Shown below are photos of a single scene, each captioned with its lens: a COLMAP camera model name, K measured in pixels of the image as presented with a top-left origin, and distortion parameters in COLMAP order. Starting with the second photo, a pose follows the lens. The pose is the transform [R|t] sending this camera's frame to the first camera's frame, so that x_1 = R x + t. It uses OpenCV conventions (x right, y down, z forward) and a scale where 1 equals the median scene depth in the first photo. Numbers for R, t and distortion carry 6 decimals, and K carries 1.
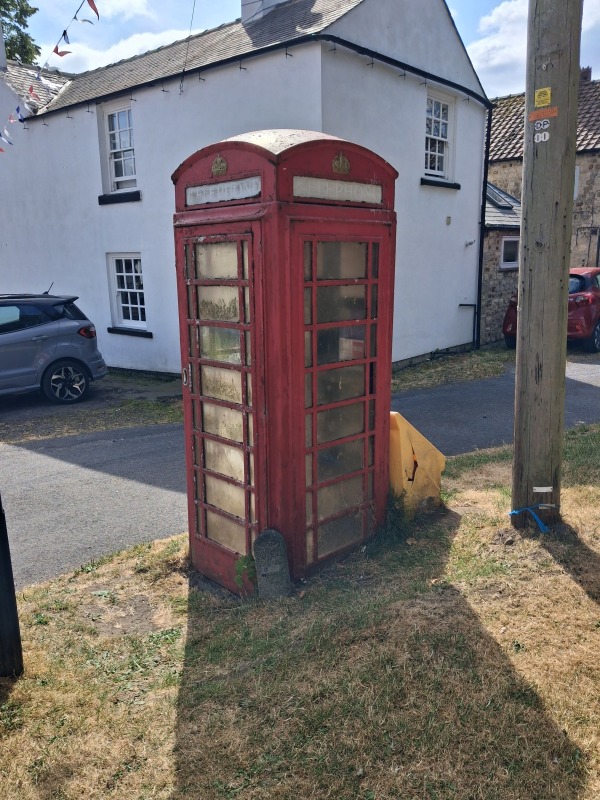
lens RADIAL K [[615.6, 0, 296.9], [0, 615.6, 420.8], [0, 0, 1]] dist [0.006437, 0.001614]
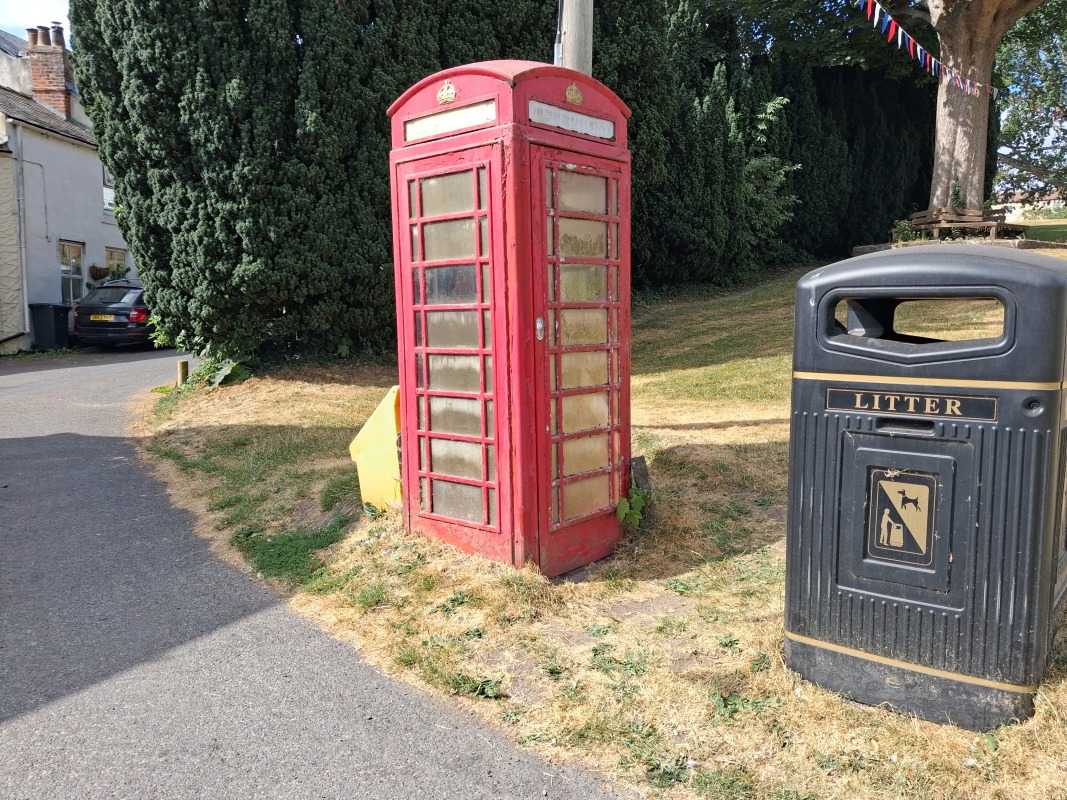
lens RADIAL K [[821.1, 0, 533.5], [0, 821.1, 400.0], [0, 0, 1]] dist [0.006437, 0.001614]
pose [[-0.029427, -0.102231, 0.994325, -1.336659], [0.243950, 0.963941, 0.106326, -0.102805], [-0.969341, 0.245694, -0.003427, 1.102400]]
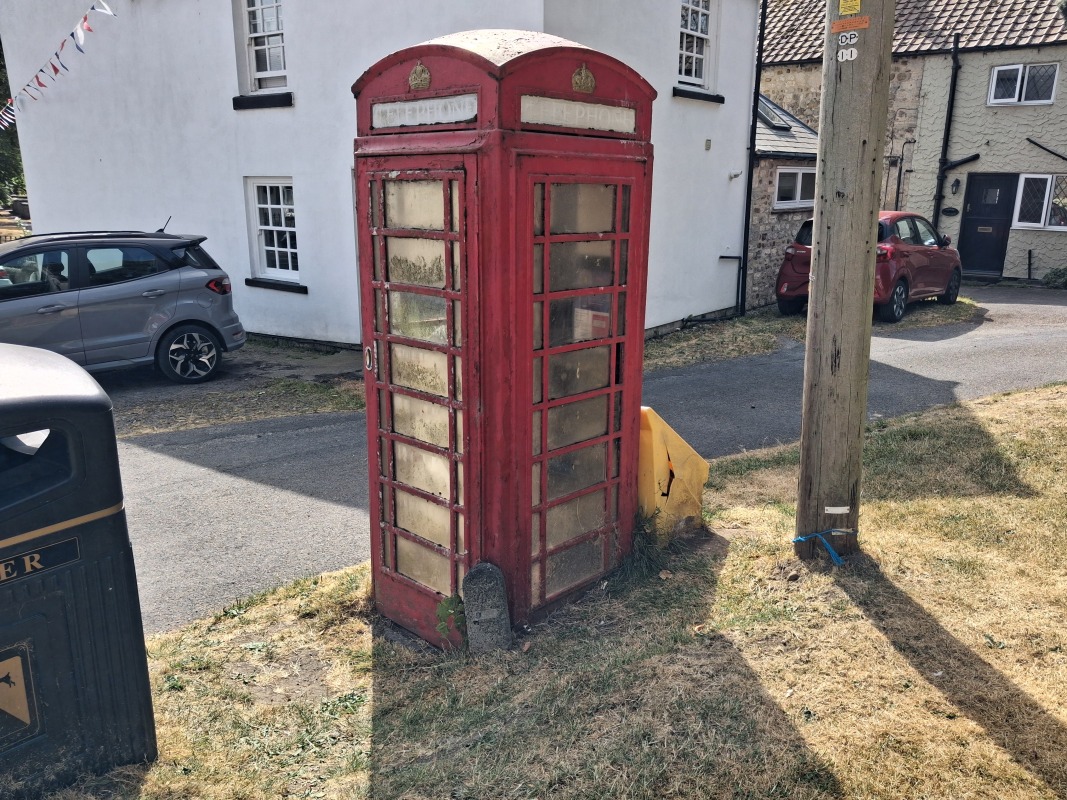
lens RADIAL K [[824.9, 0, 537.5], [0, 824.9, 423.0], [0, 0, 1]] dist [0.007750, 0.000040]
pose [[0.998215, 0.004713, 0.059532, -0.038207], [-0.006590, 0.999486, 0.031362, -0.026878], [-0.059354, -0.031699, 0.997734, -0.012900]]
